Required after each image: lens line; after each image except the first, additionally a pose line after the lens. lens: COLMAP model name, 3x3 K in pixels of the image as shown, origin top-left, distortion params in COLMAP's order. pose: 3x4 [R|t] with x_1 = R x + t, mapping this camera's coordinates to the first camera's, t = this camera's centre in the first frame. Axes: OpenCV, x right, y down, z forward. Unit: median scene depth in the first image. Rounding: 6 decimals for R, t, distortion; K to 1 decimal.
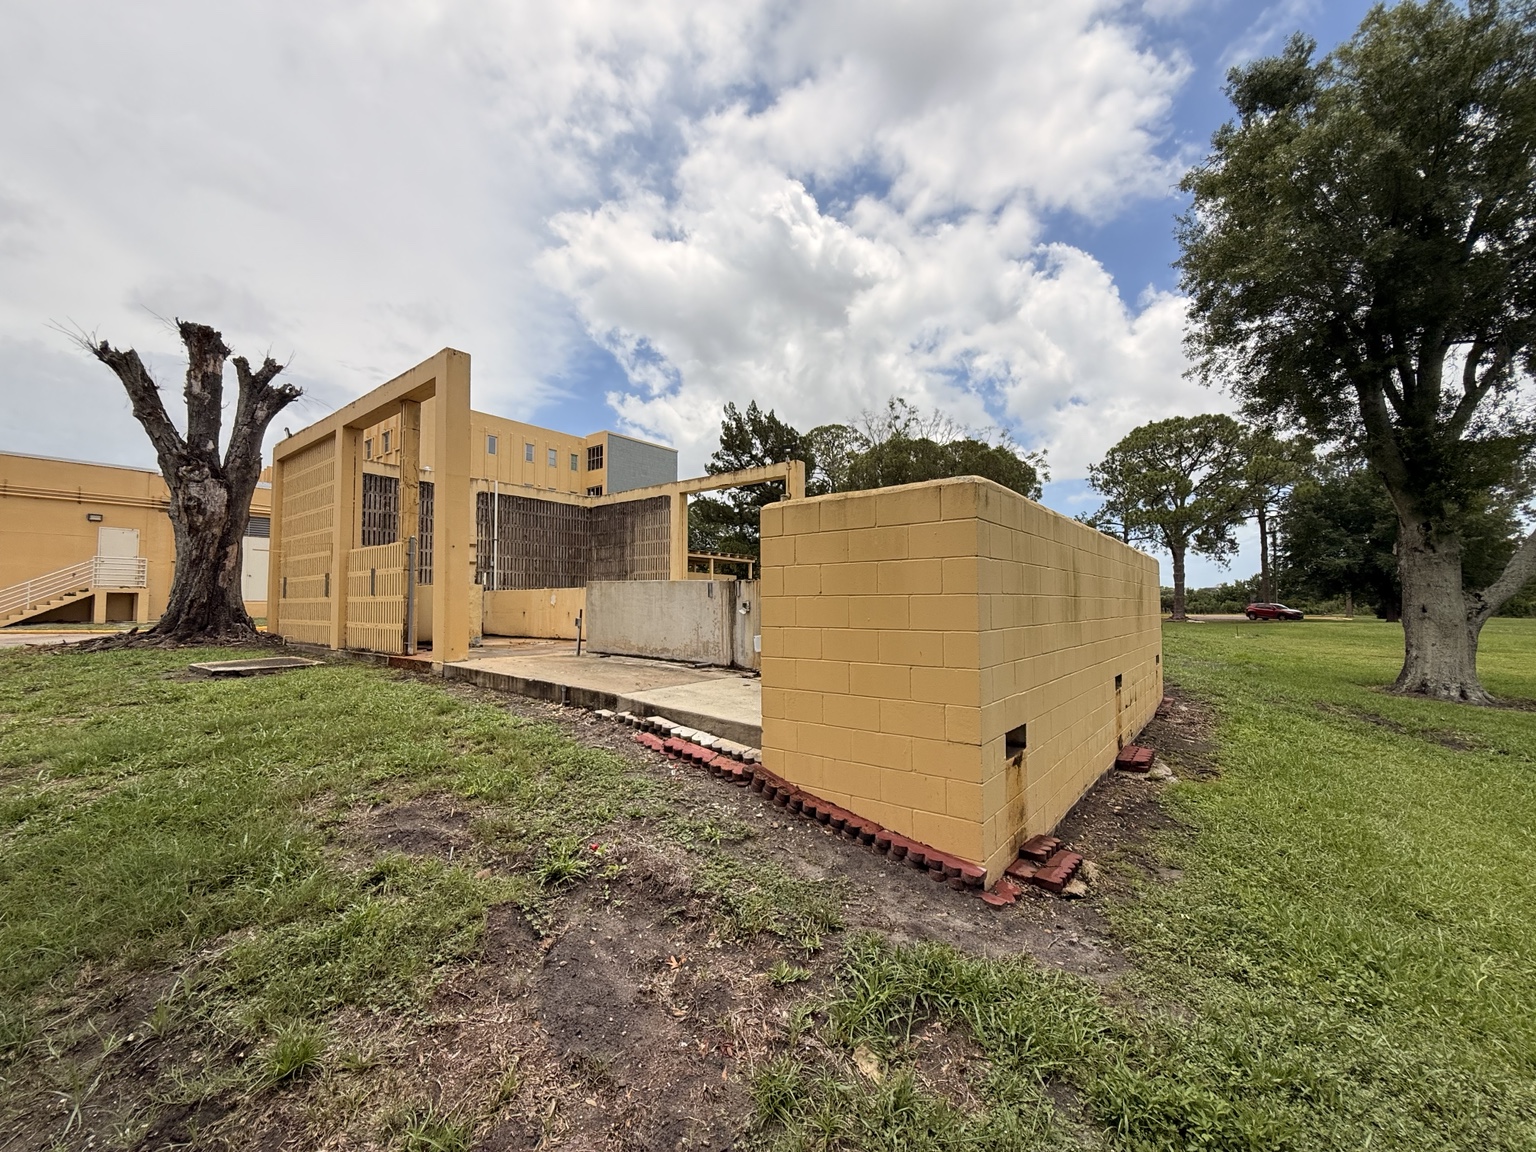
lens RADIAL K [[618.5, 0, 768.0], [0, 618.5, 576.0], [0, 0, 1]] dist [0.000246, 0.000024]
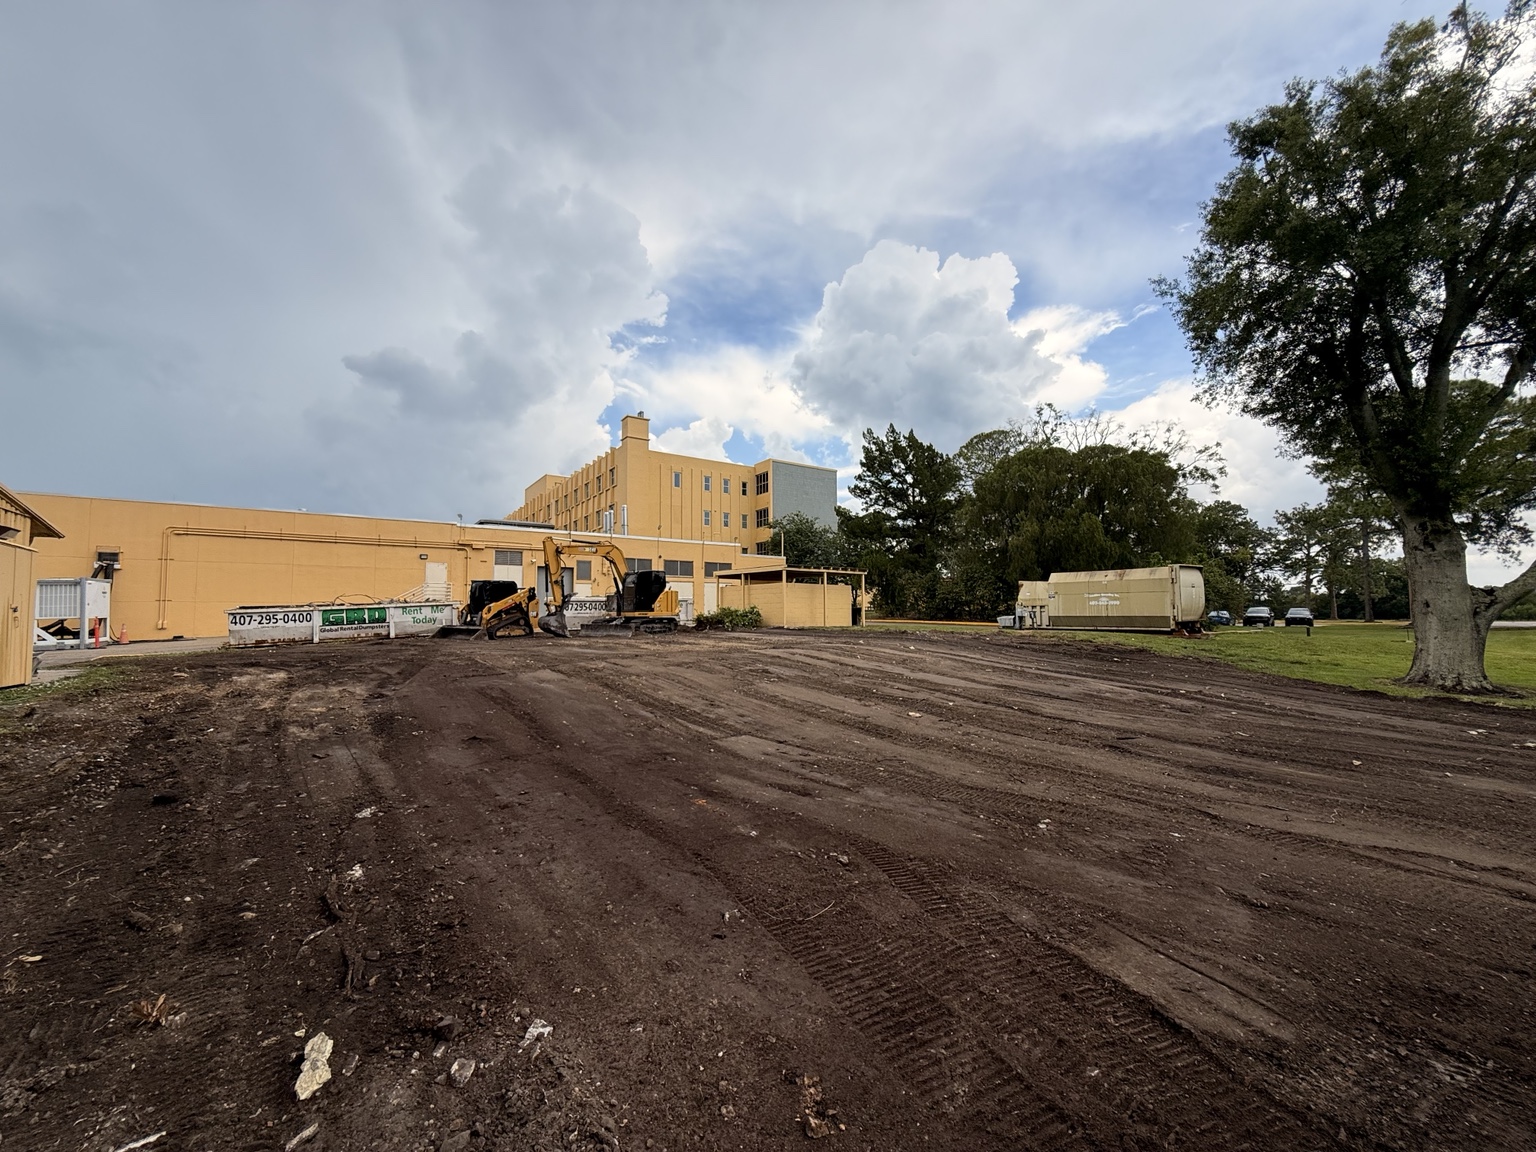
lens RADIAL K [[618.5, 0, 768.0], [0, 618.5, 576.0], [0, 0, 1]] dist [0.000246, 0.000024]
pose [[0.954420, -0.027228, -0.297223, 0.084140], [0.022364, 0.999555, -0.019754, 0.000213], [0.297628, 0.012207, 0.954604, -0.097663]]
